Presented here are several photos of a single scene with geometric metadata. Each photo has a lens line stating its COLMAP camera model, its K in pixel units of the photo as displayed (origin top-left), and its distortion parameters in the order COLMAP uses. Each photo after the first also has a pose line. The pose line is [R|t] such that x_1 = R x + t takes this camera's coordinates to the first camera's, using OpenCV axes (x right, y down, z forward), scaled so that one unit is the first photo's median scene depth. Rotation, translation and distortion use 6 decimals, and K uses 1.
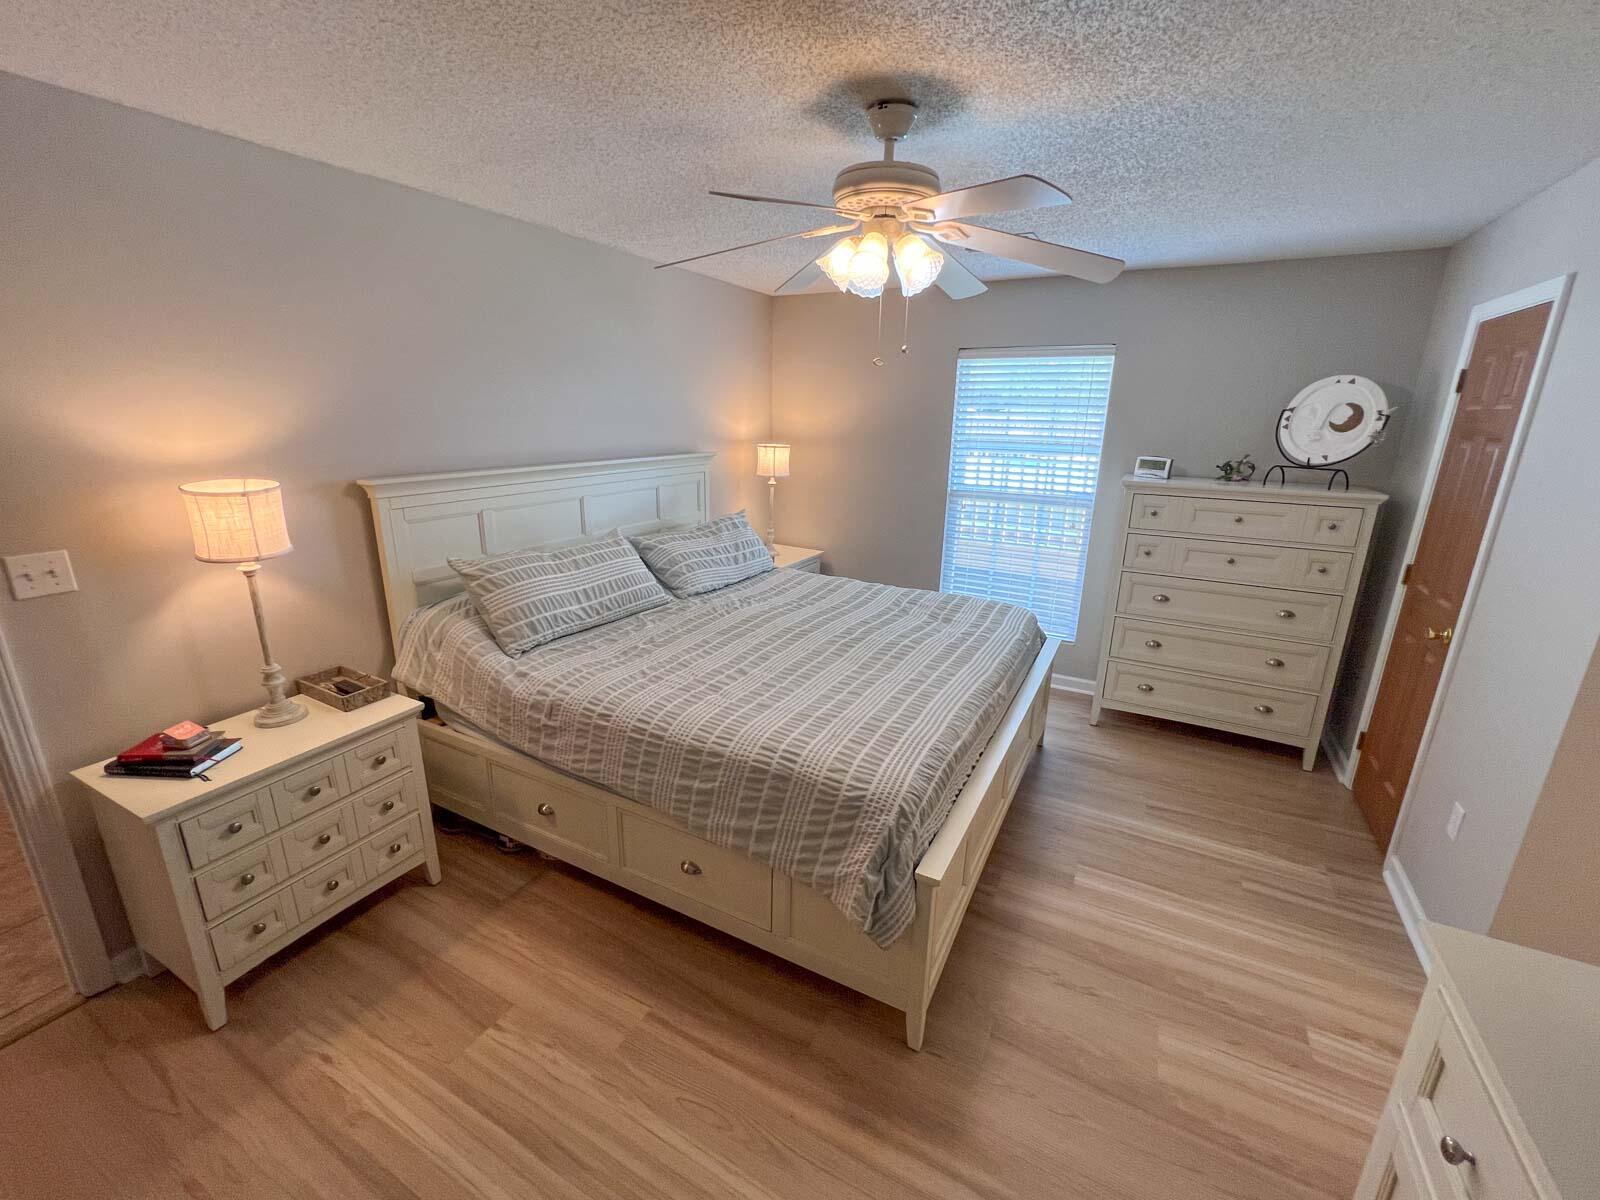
lens RADIAL K [[645.5, 0, 800.0], [0, 645.5, 600.0], [0, 0, 1]] dist [-0.000448, -0.000187]
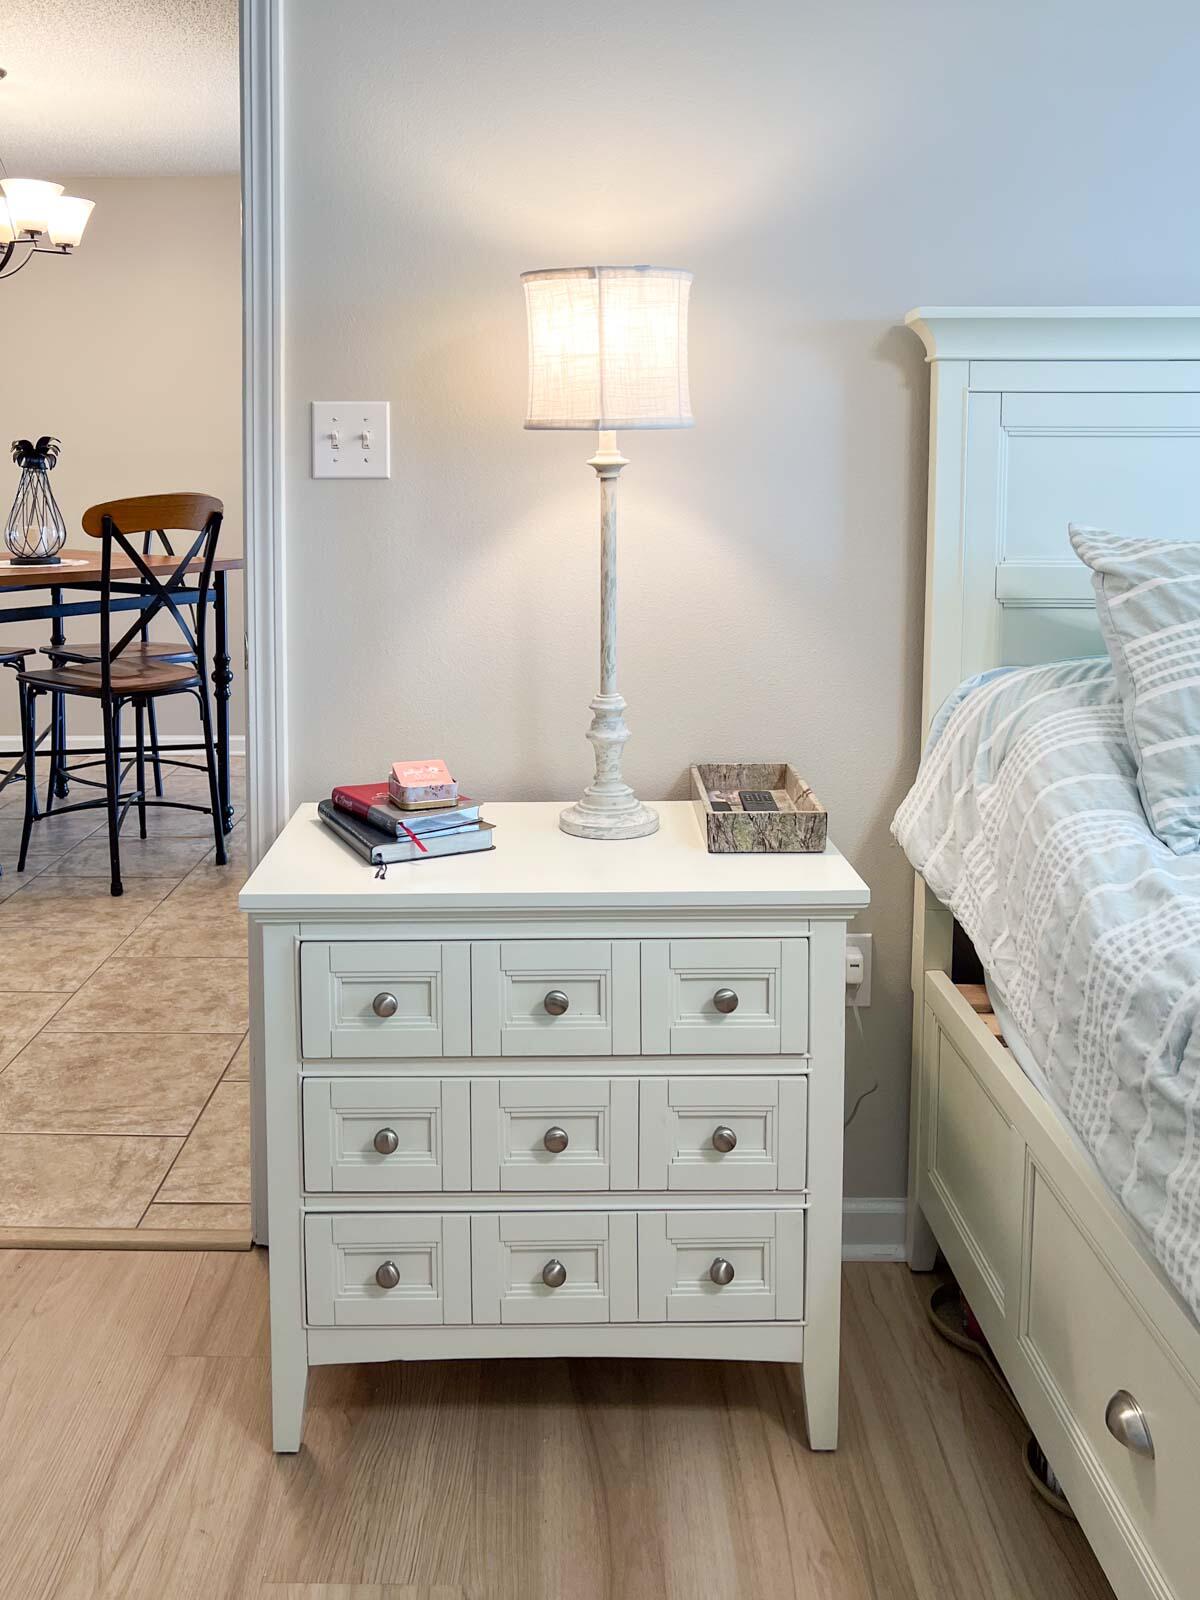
lens RADIAL K [[1323.7, 0, 593.6], [0, 1323.7, 616.5], [0, 0, 1]] dist [-0.000652, -0.001206]
pose [[0.463234, 0.059222, -0.884255, -0.037492], [-0.239540, 0.968994, -0.060591, 0.095596], [0.853250, 0.239882, 0.463057, 0.507815]]
